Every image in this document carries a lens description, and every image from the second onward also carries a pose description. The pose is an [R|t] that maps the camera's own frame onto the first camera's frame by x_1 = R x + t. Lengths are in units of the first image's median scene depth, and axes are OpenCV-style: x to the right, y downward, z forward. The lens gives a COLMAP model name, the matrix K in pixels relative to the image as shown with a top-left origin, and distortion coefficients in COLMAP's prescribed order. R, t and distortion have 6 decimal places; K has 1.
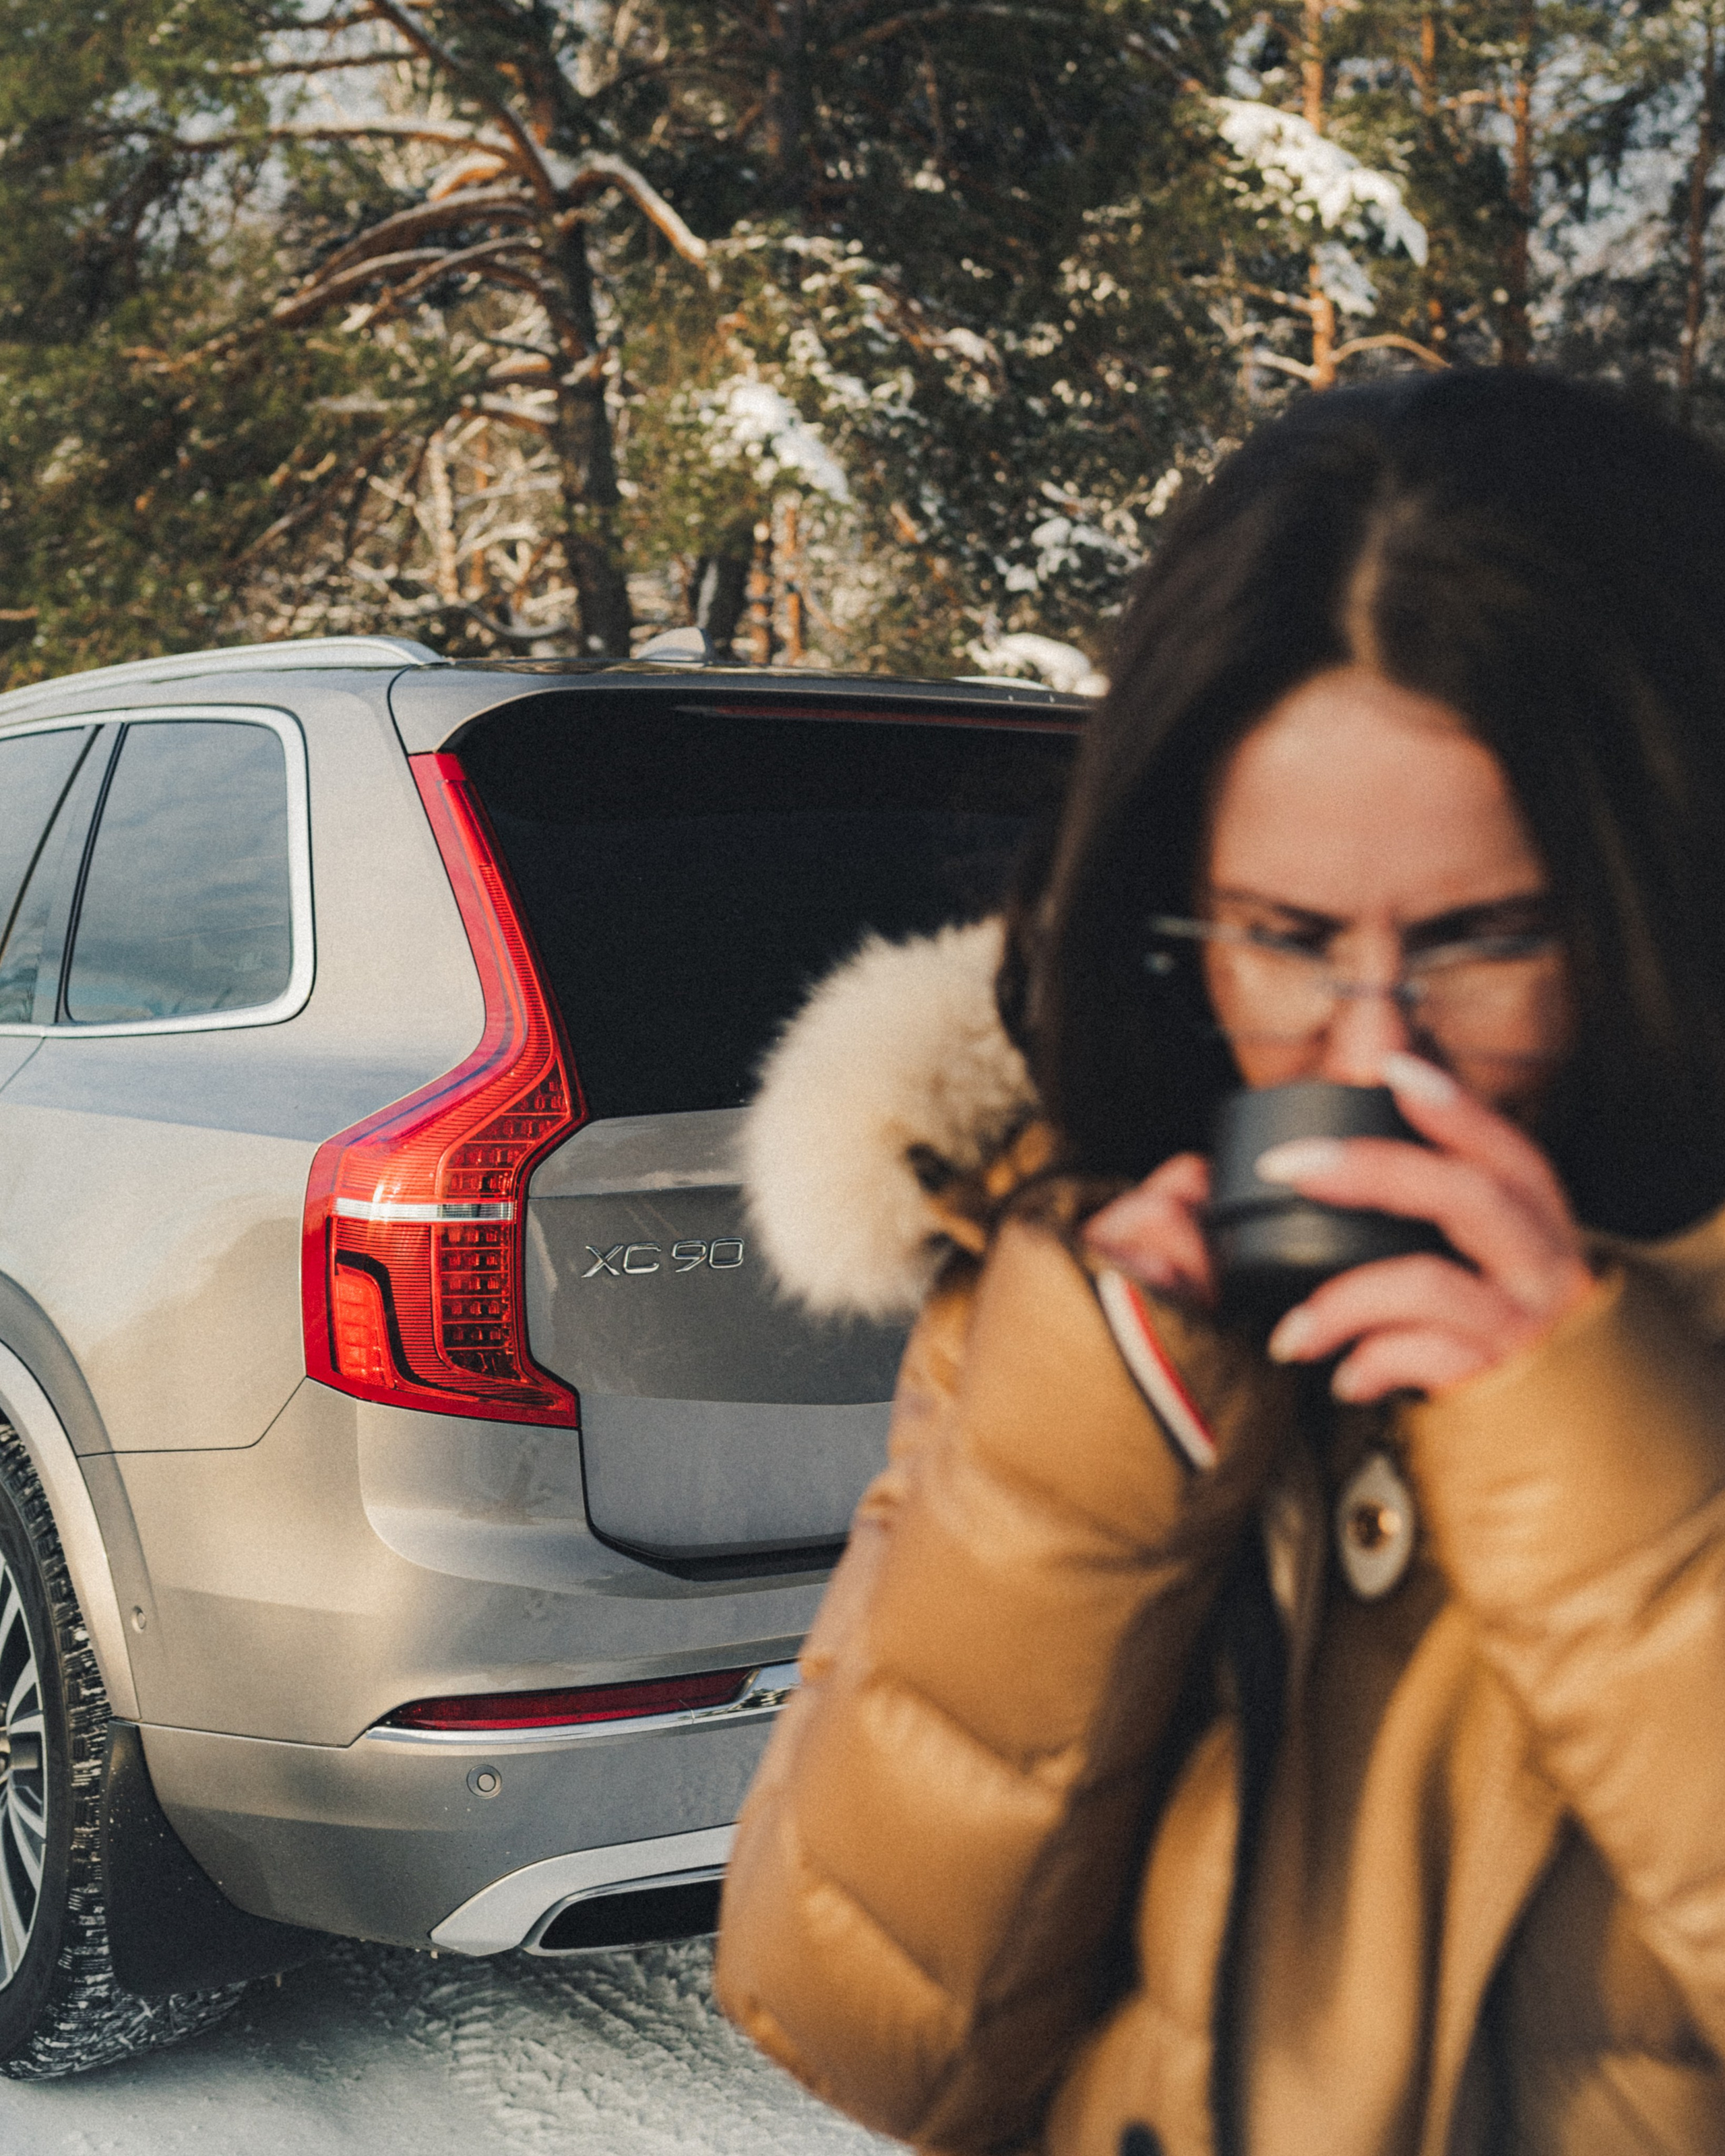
lens RADIAL K [[2616.4, 0, 854.0], [0, 2616.4, 888.3], [0, 0, 1]] dist [0.011603, 0.004087]
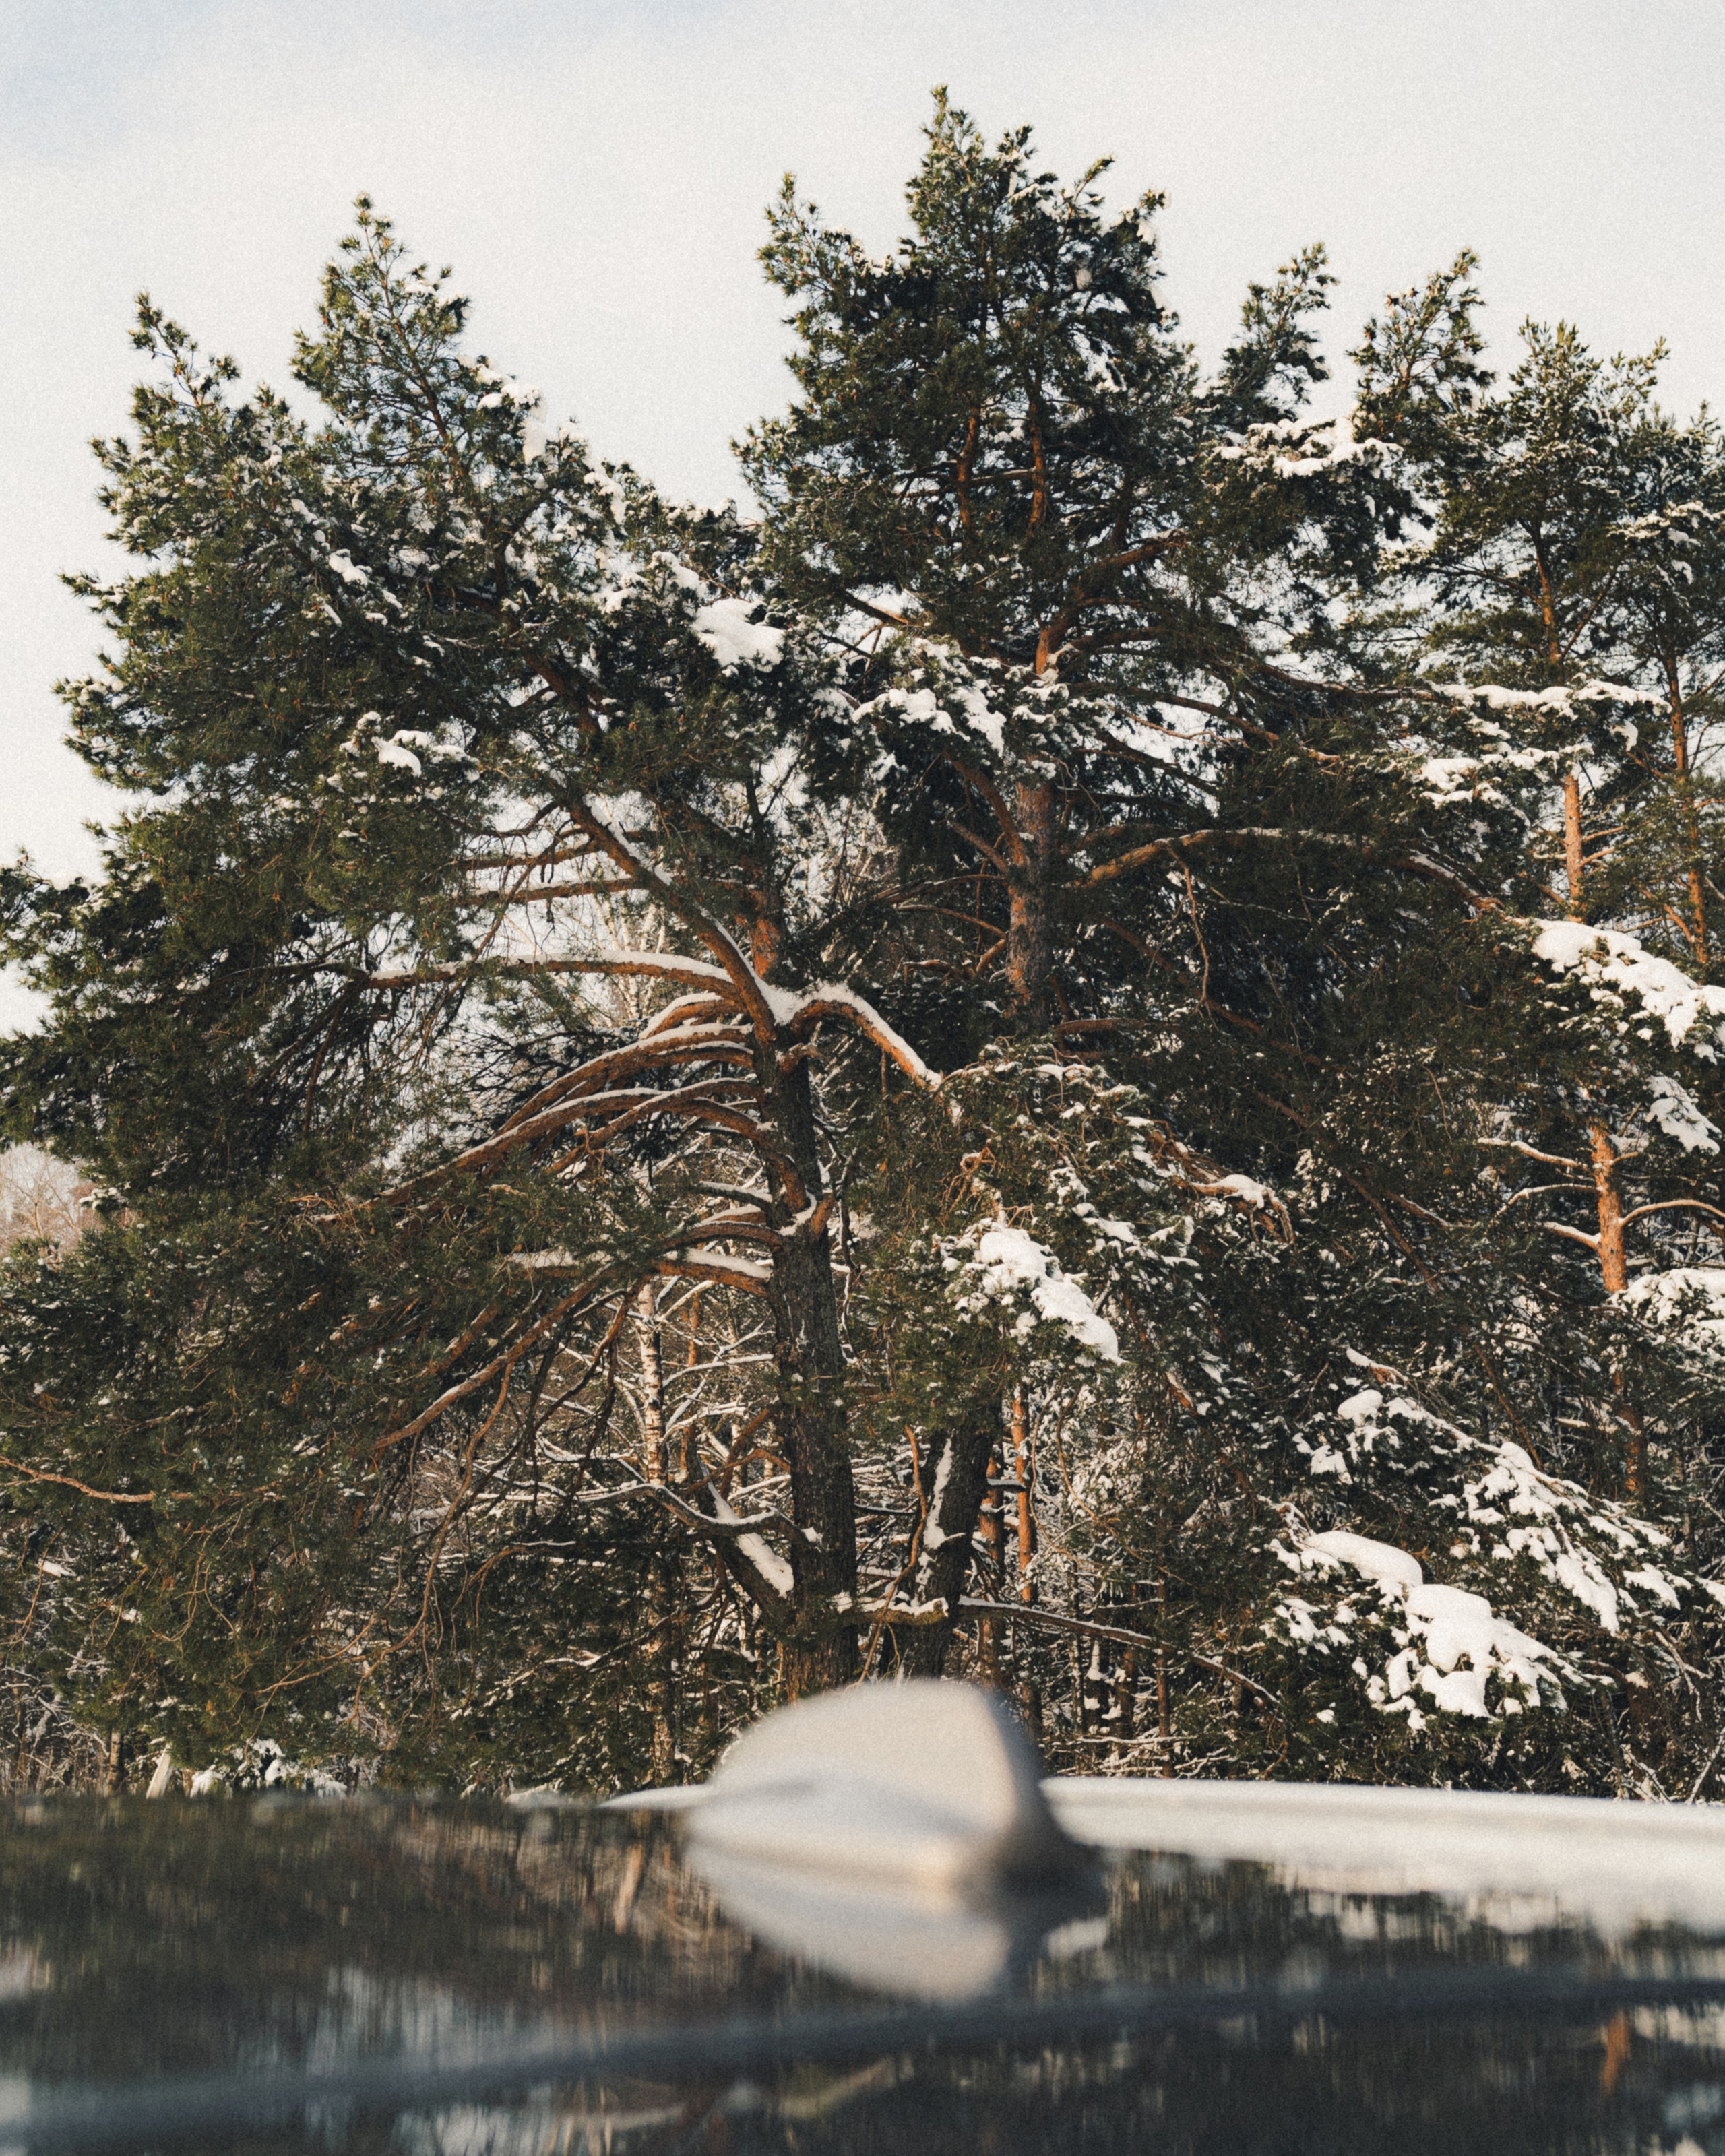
lens RADIAL K [[2533.2, 0, 823.1], [0, 2533.2, 1074.3], [0, 0, 1]] dist [0.005520, -0.006956]
pose [[0.995753, -0.008854, -0.091639, -0.019384], [-0.016090, 0.963311, -0.267906, -0.018453], [0.090649, 0.268242, 0.959077, 0.181199]]
